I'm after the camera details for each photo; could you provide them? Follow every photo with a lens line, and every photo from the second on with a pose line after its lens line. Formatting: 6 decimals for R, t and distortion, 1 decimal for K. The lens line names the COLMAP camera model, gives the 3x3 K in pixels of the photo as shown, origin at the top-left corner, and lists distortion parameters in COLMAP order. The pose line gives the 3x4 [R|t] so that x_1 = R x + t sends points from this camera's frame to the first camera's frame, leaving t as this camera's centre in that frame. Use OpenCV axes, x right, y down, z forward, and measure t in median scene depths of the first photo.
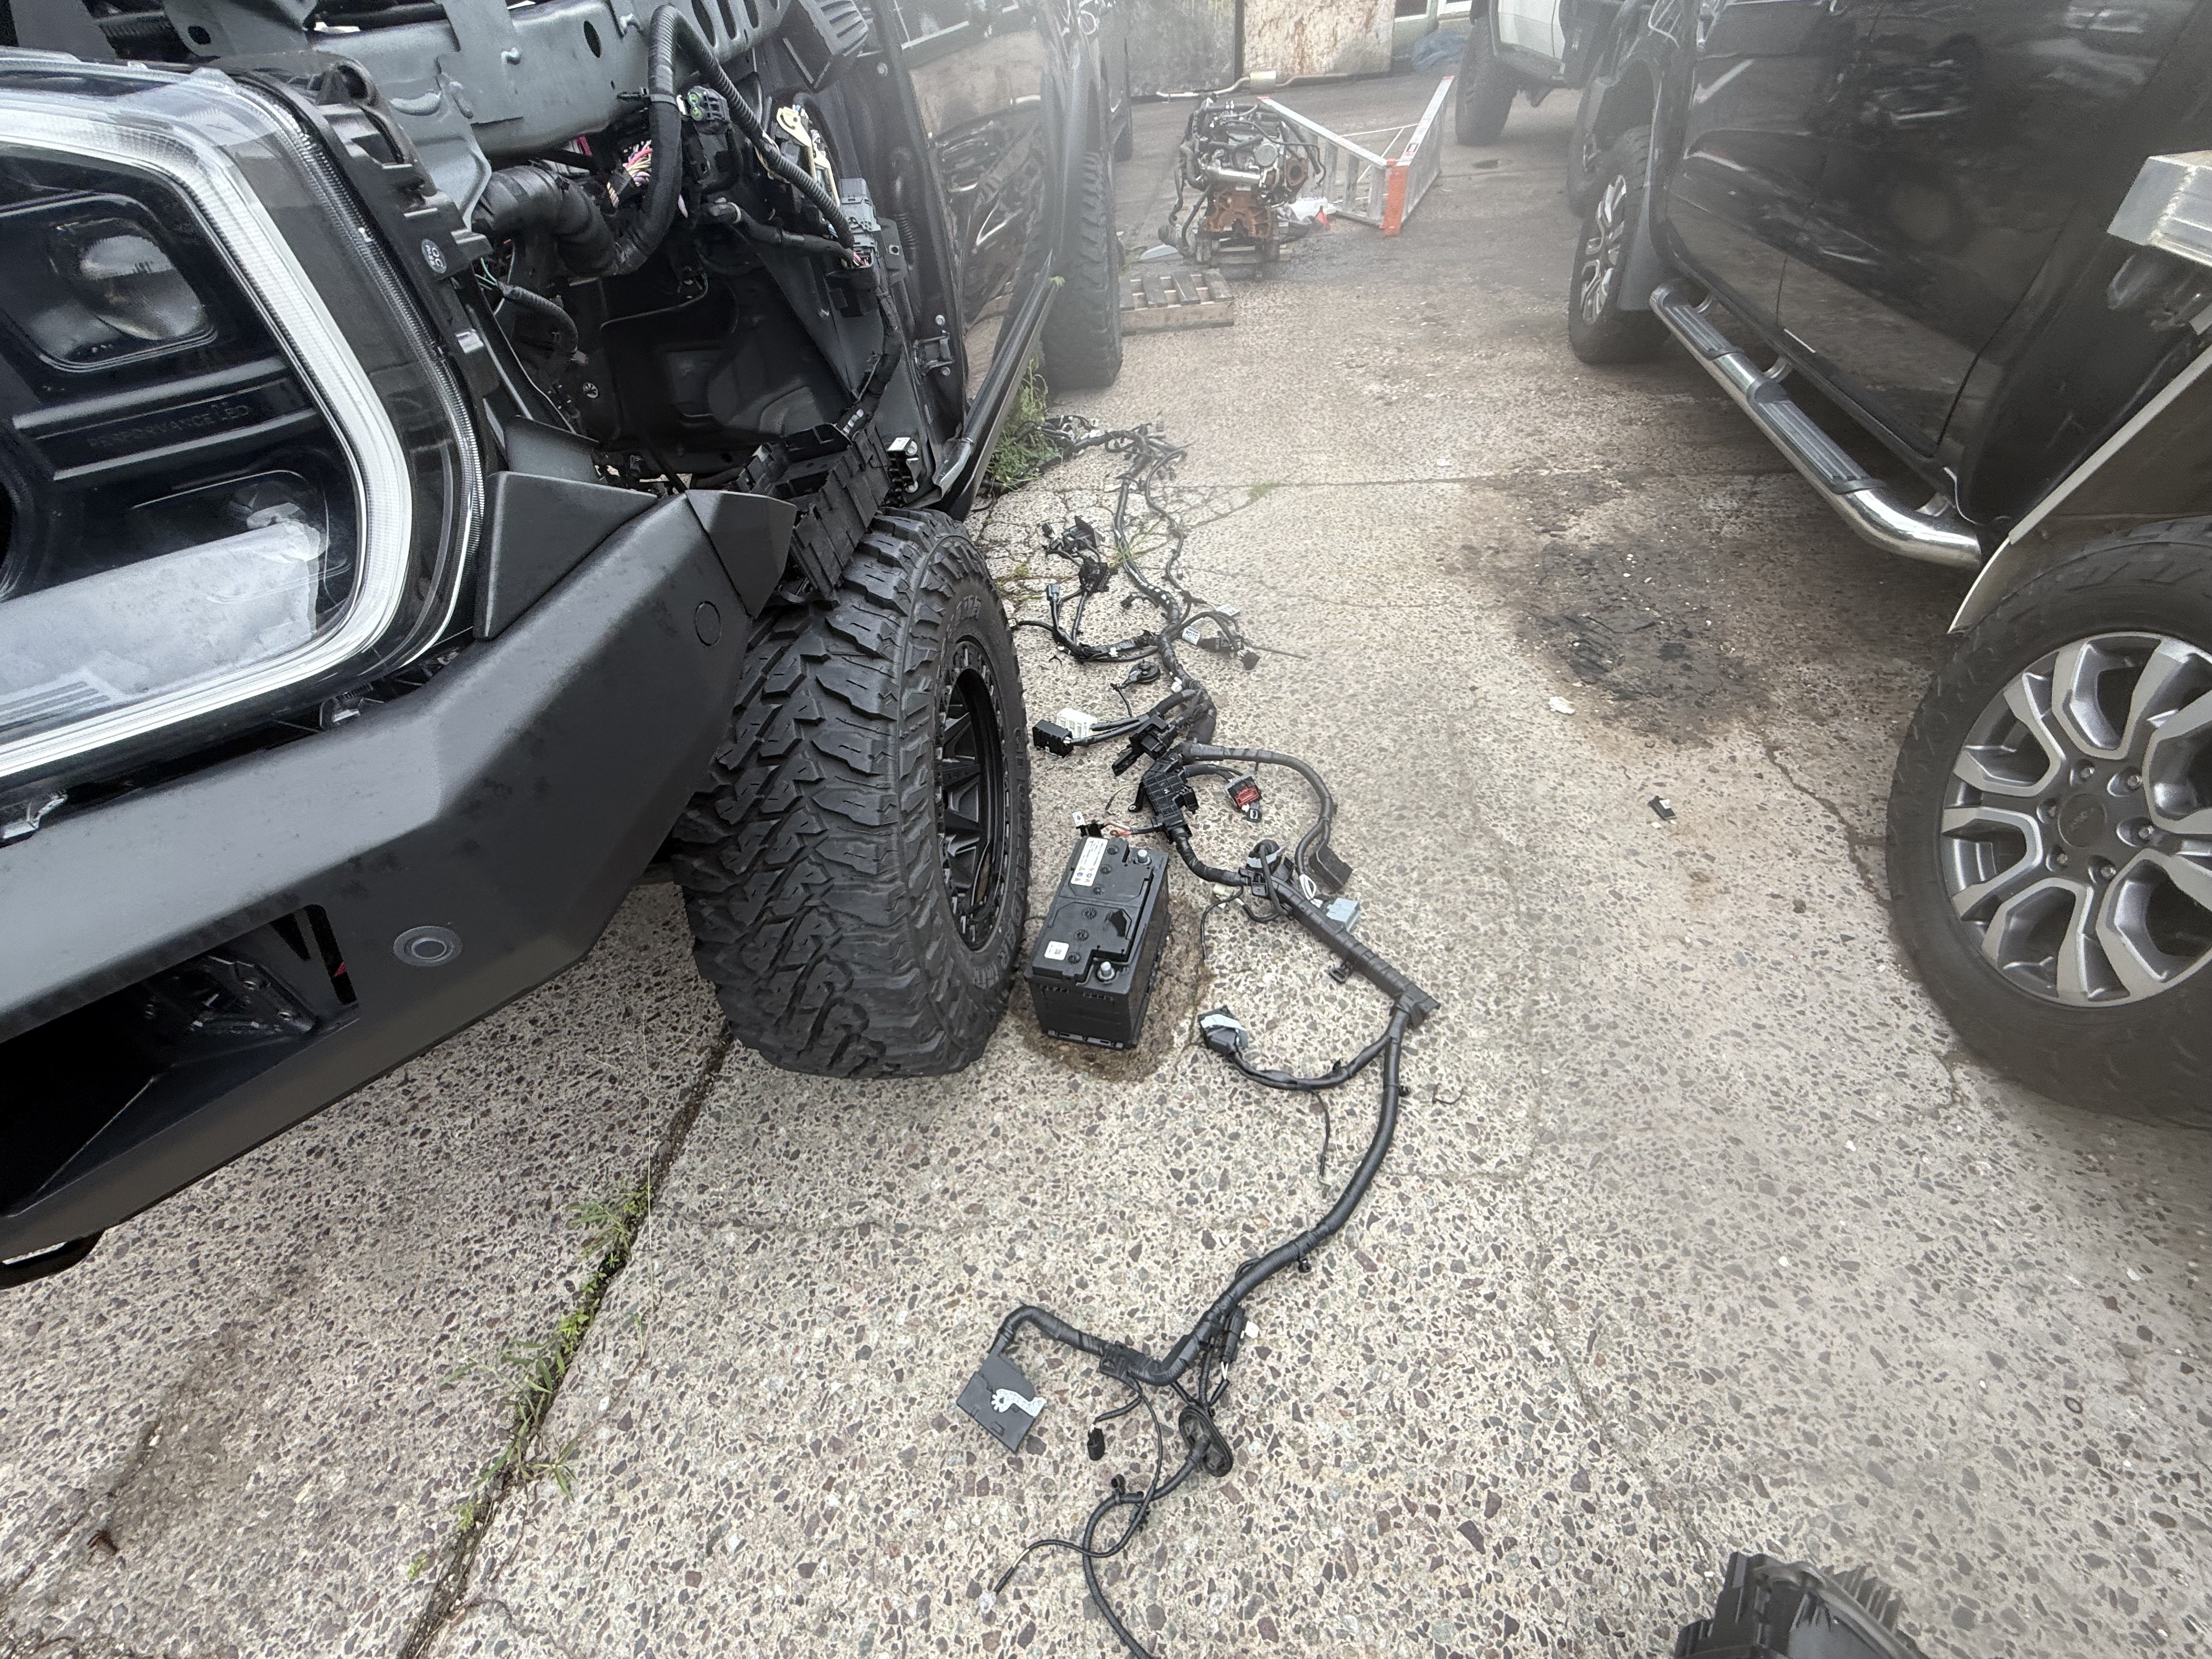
lens RADIAL K [[891.7, 0, 1108.0], [0, 891.7, 830.6], [0, 0, 1]] dist [0.002882, 0.000486]
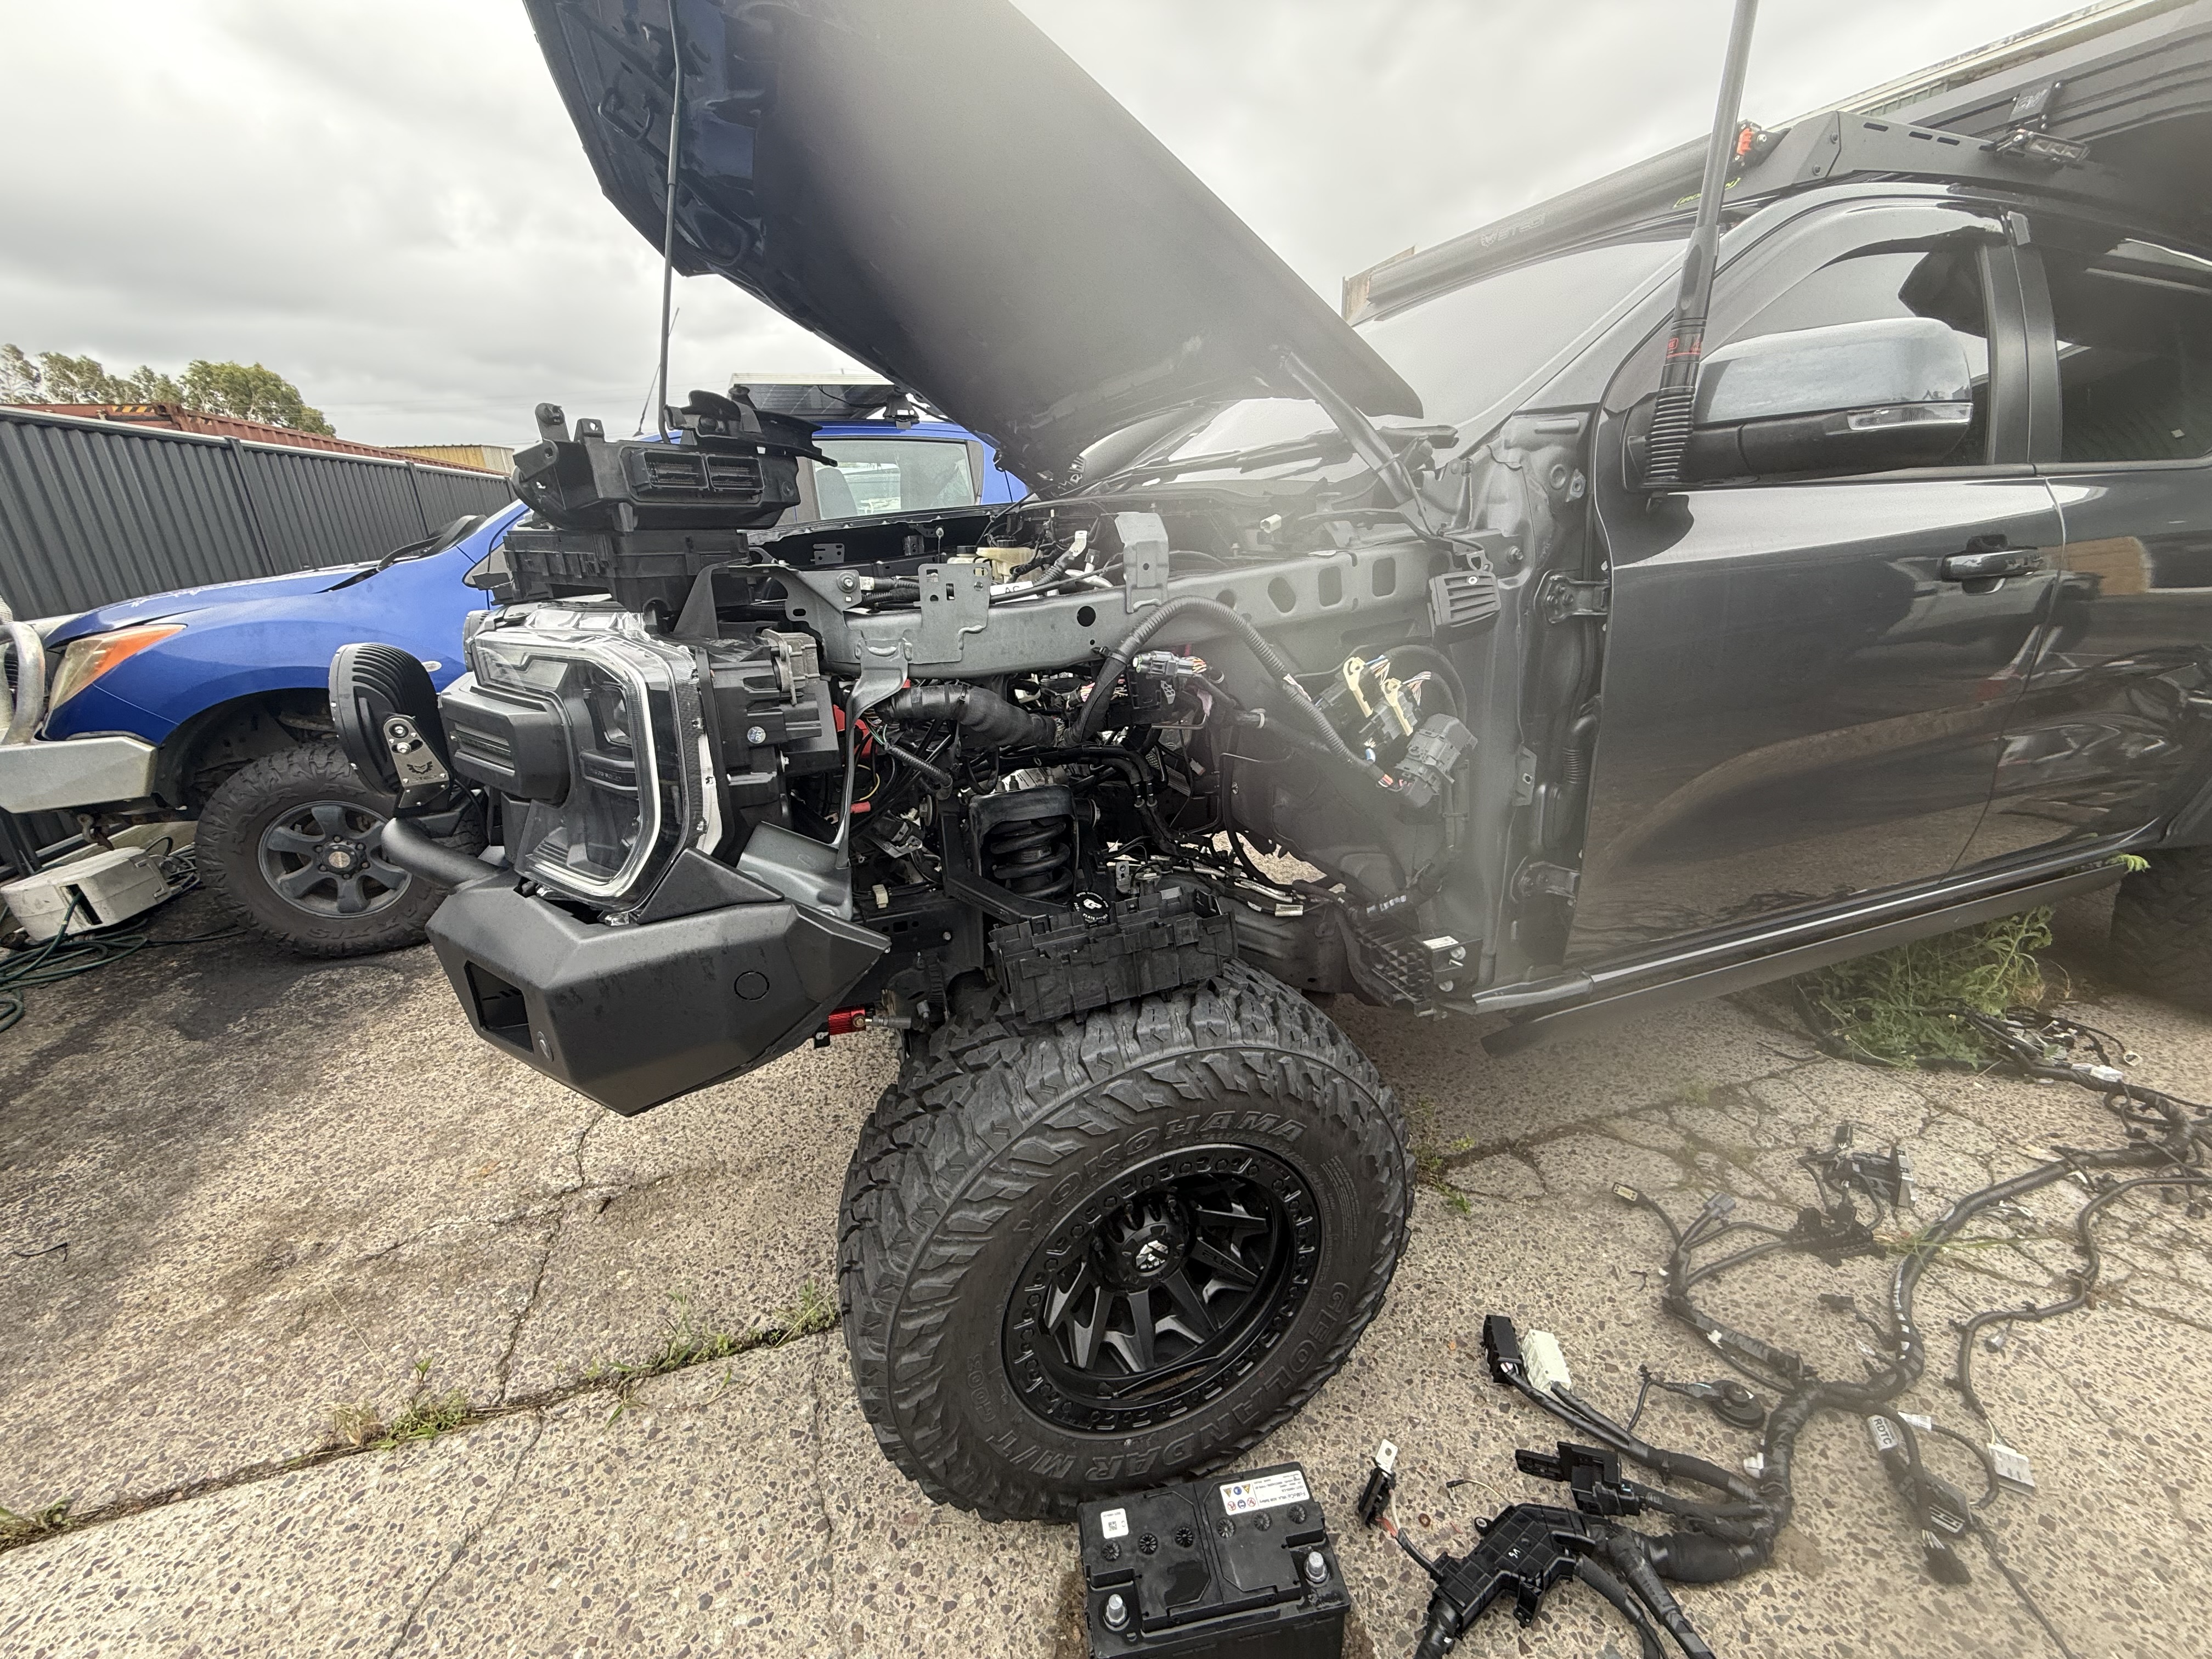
lens RADIAL K [[891.7, 0, 1108.9], [0, 891.7, 826.8], [0, 0, 1]] dist [0.002882, 0.000486]
pose [[0.401214, 0.370049, -0.837909, 0.245744], [-0.626105, 0.778495, 0.044013, -0.248178], [0.668595, 0.506960, 0.544033, 0.153778]]
